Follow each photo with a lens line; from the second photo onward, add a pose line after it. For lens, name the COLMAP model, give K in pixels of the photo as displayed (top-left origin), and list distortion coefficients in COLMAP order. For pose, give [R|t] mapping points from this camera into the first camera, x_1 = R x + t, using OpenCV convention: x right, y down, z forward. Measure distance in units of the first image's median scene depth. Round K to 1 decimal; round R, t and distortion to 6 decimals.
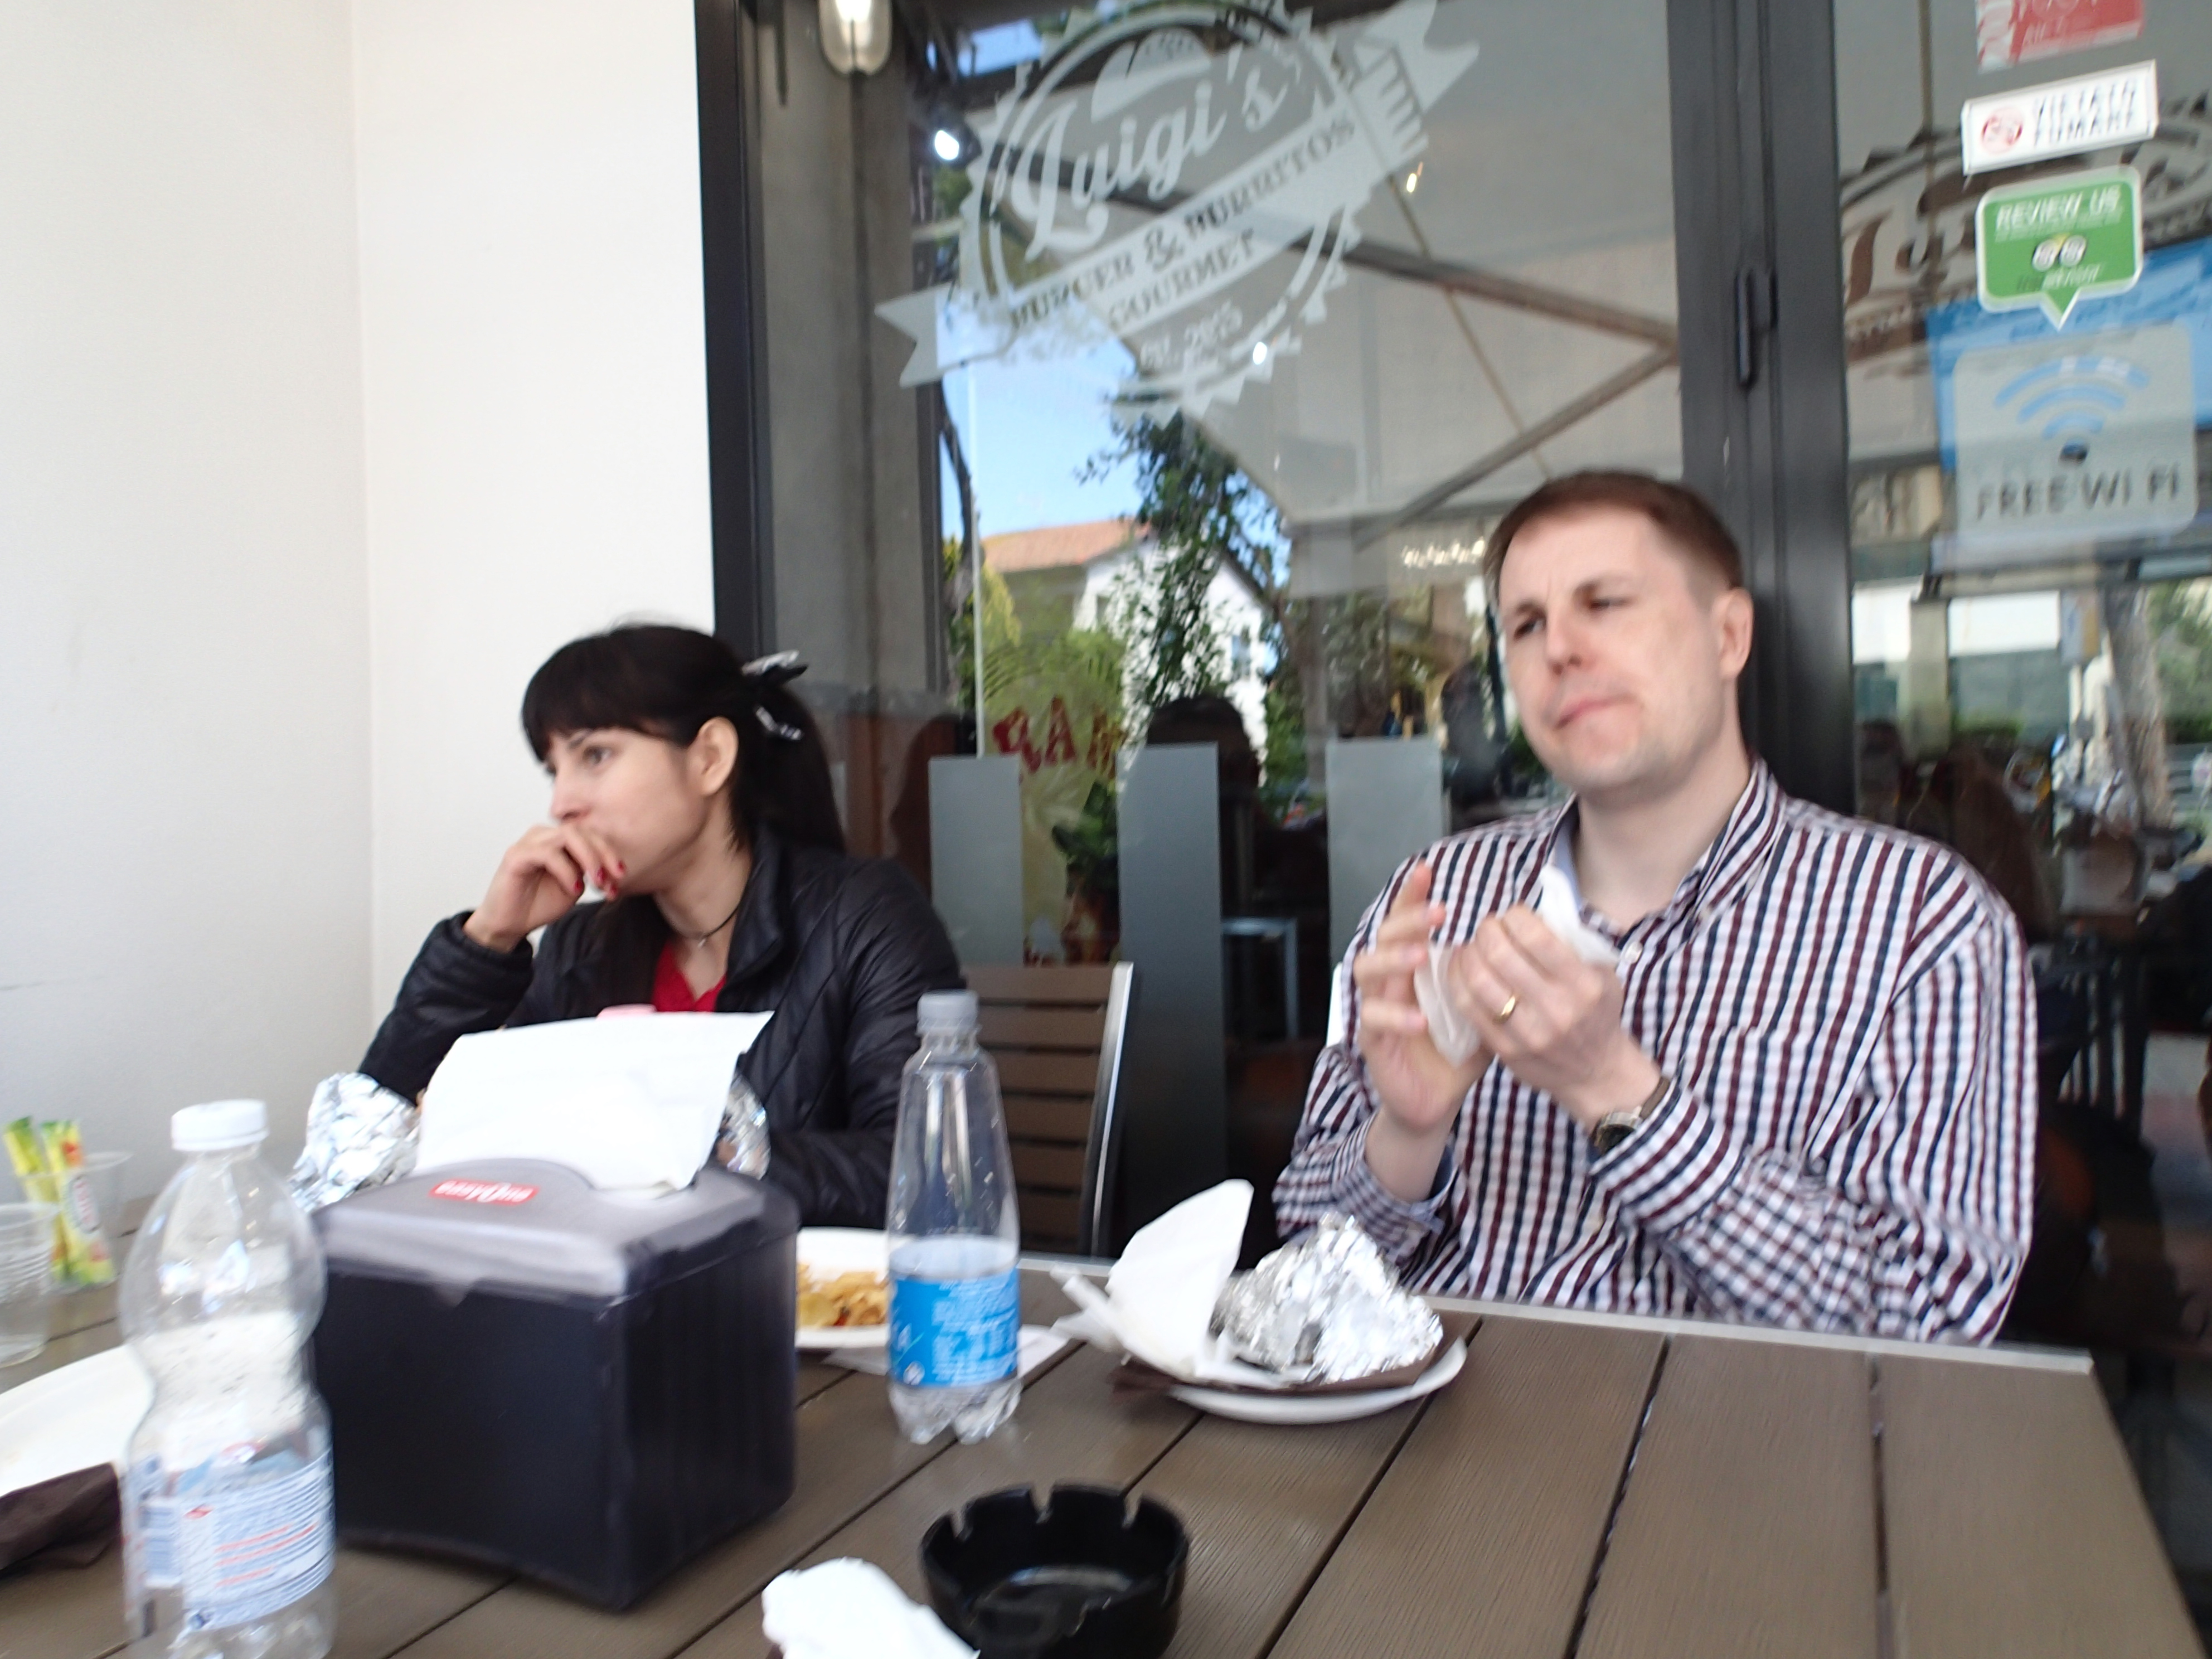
lens RADIAL K [[1640.9, 0, 1122.5], [0, 1640.9, 785.7], [0, 0, 1]] dist [0.010320, 0.004367]
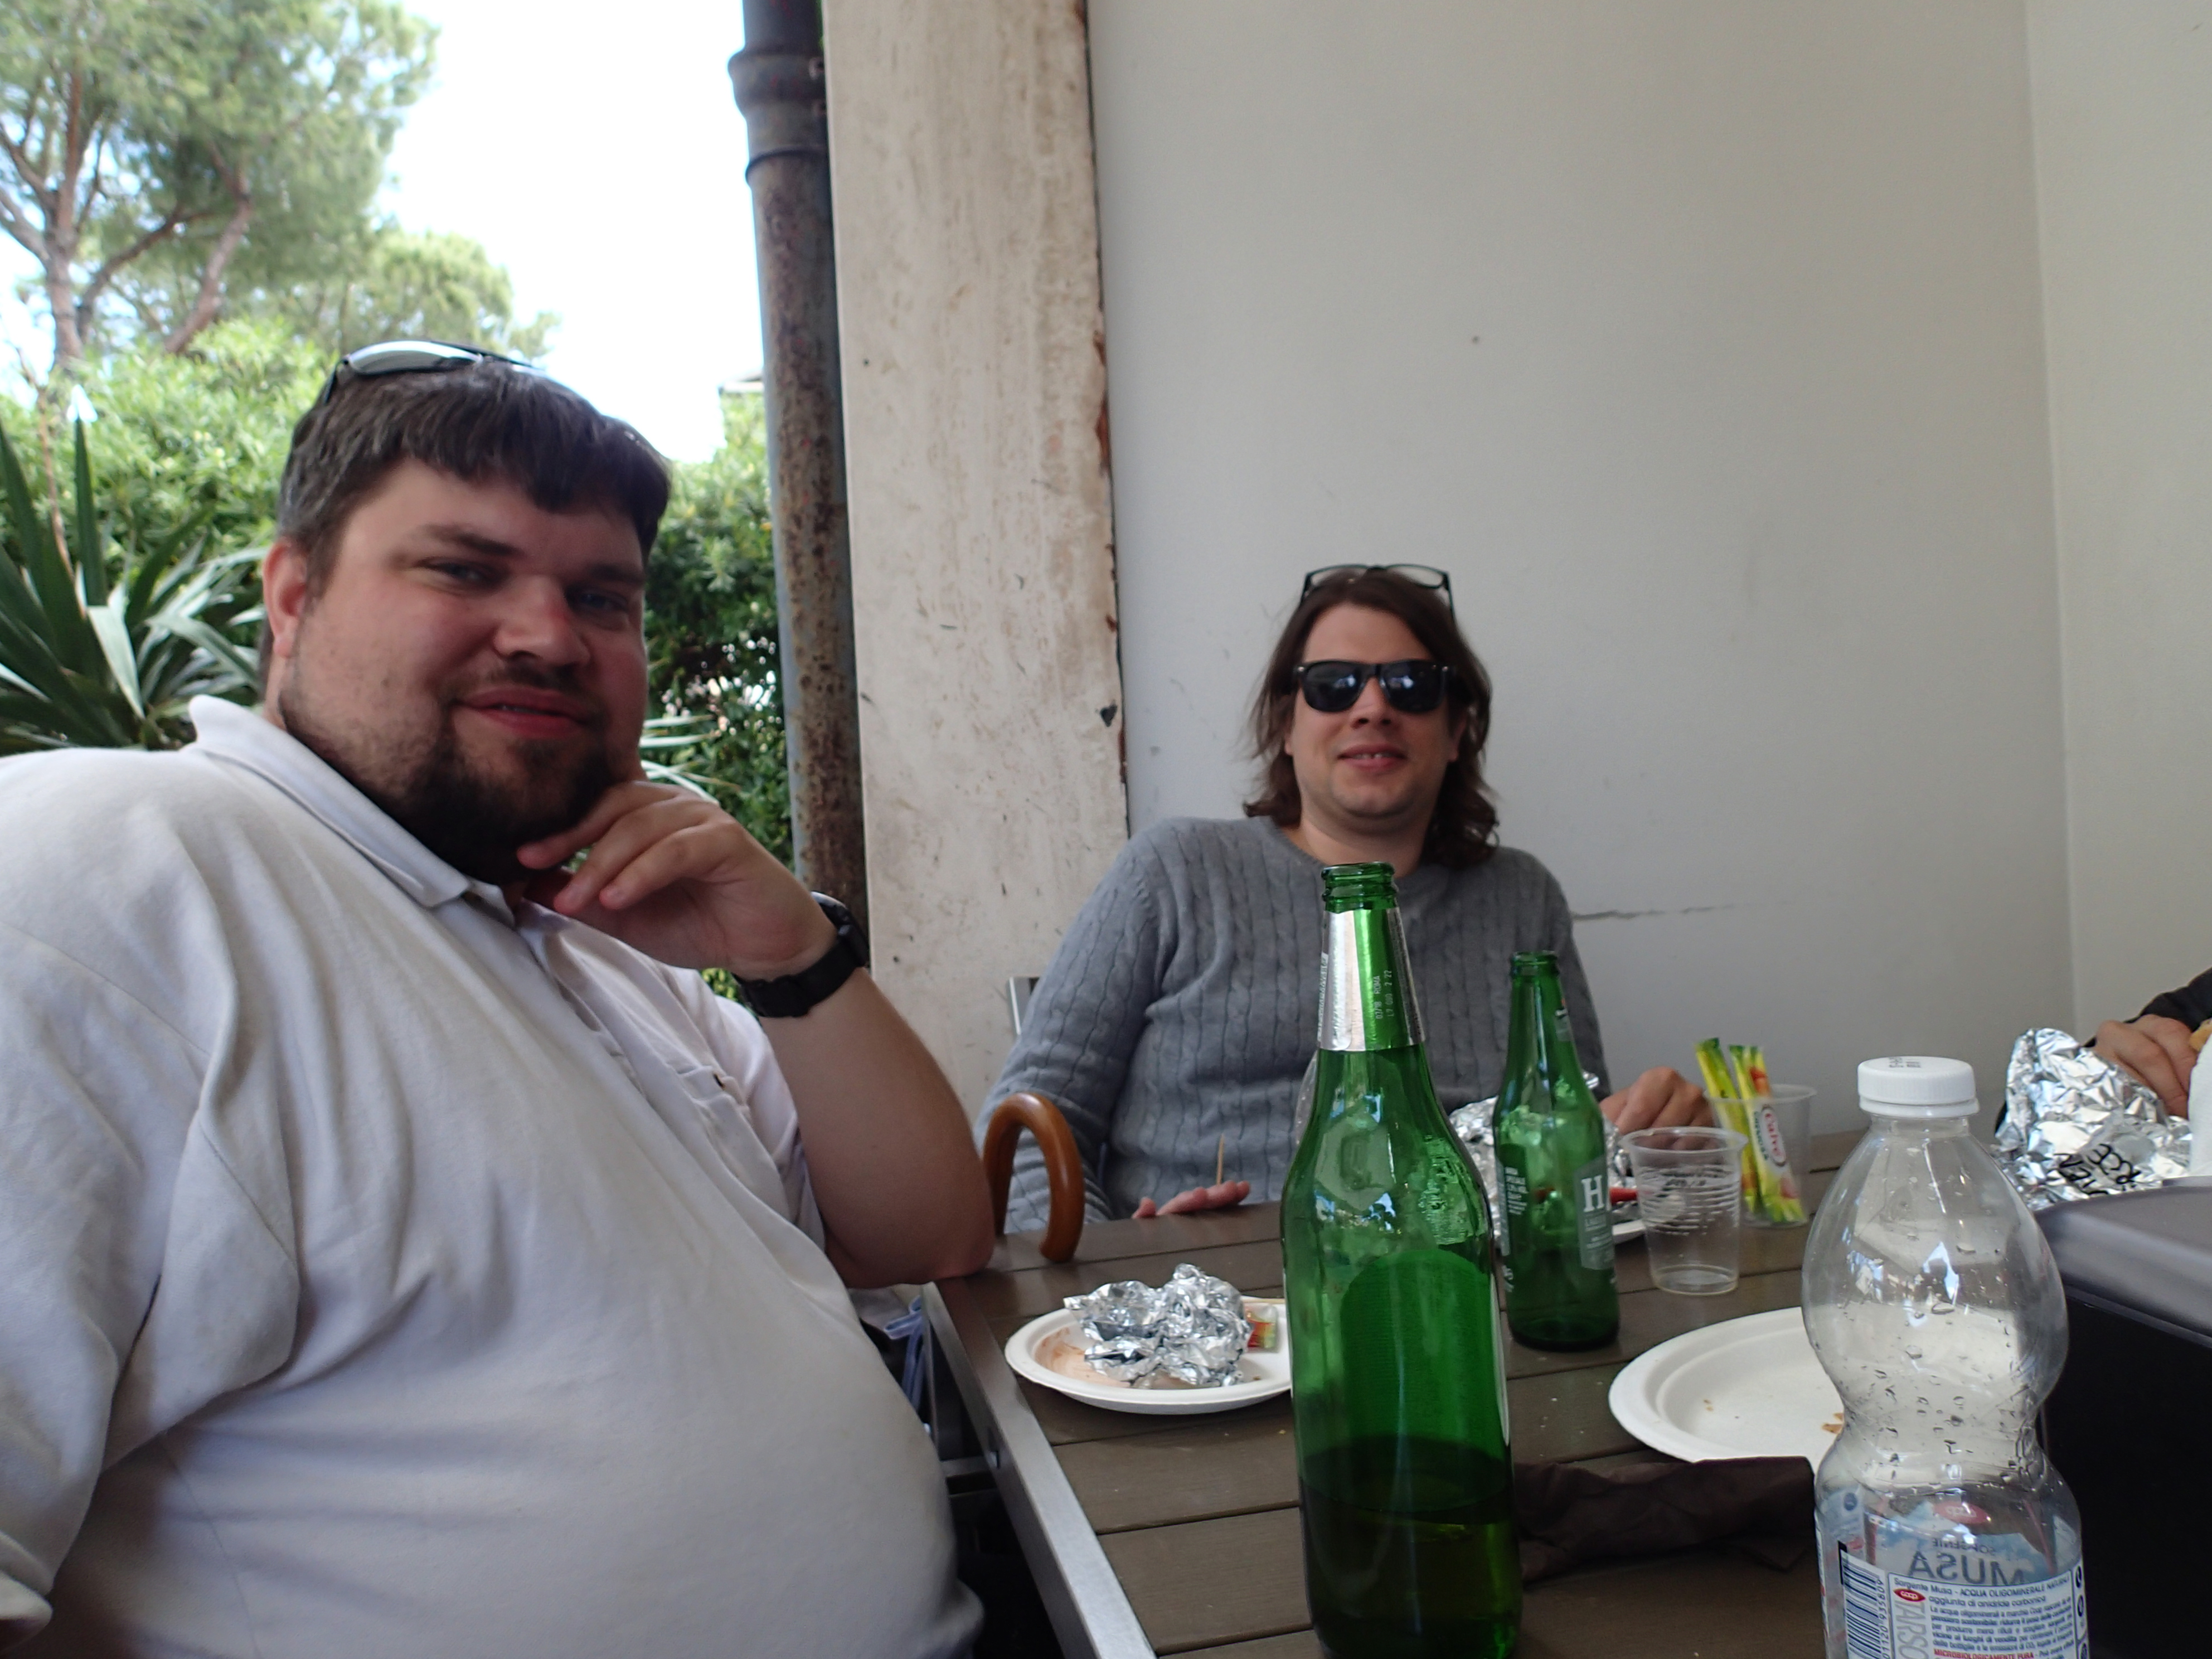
lens RADIAL K [[1640.9, 0, 1122.5], [0, 1640.9, 785.7], [0, 0, 1]] dist [0.010320, 0.004367]
pose [[0.590902, -0.011114, -0.806667, -0.087581], [0.036354, 0.999256, 0.012863, 0.026594], [0.805924, -0.036926, 0.590867, 0.152463]]
